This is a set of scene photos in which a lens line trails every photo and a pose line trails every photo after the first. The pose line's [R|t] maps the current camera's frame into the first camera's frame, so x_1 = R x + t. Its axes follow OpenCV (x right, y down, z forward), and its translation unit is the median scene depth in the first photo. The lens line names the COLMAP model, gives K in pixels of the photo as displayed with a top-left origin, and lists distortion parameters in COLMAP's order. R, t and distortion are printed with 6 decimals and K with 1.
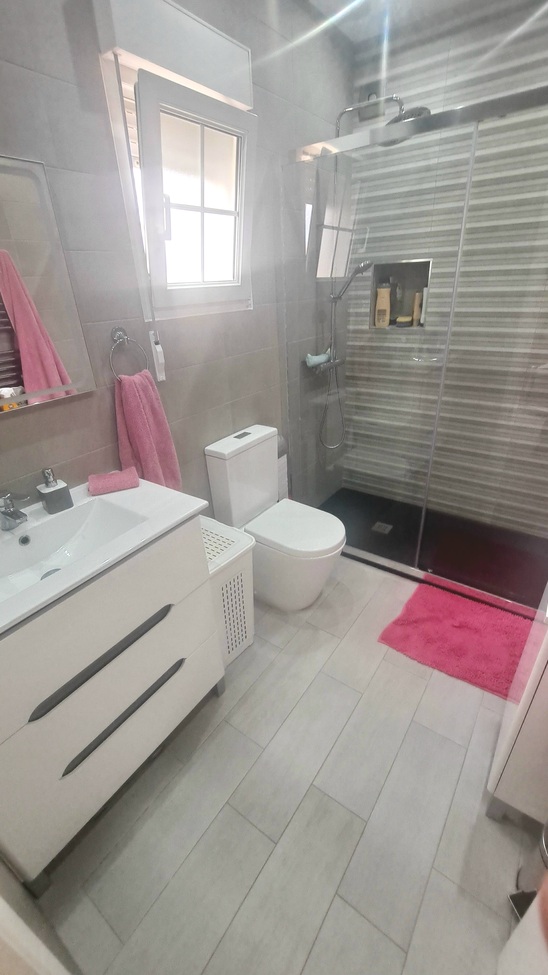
lens RADIAL K [[395.3, 0, 263.7], [0, 395.3, 492.5], [0, 0, 1]] dist [-0.017657, -0.002123]
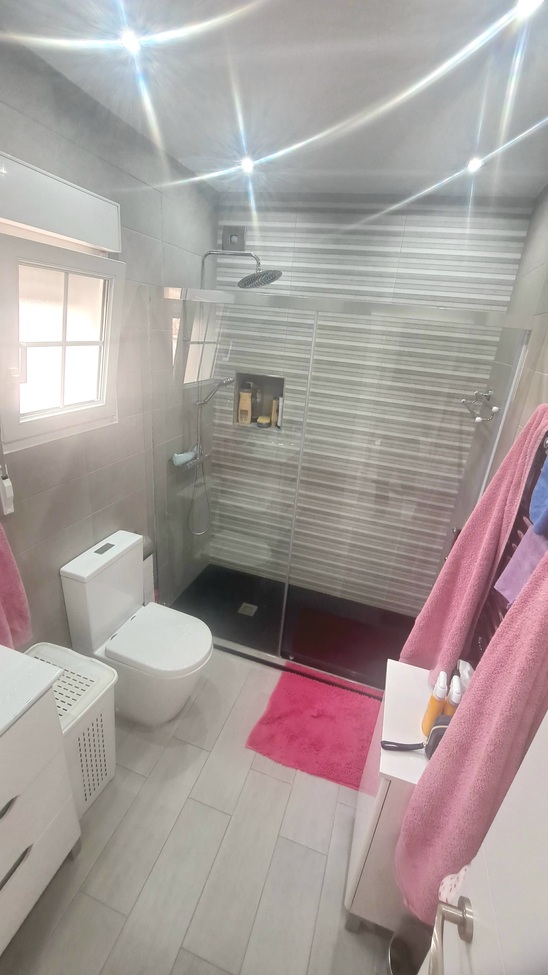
lens RADIAL K [[395.3, 0, 268.6], [0, 395.3, 483.6], [0, 0, 1]] dist [-0.017657, -0.002123]
pose [[0.942431, 0.011191, 0.334212, 0.000545], [0.022886, 0.994938, -0.097850, -0.190480], [-0.333616, 0.099866, 0.937405, -0.036351]]
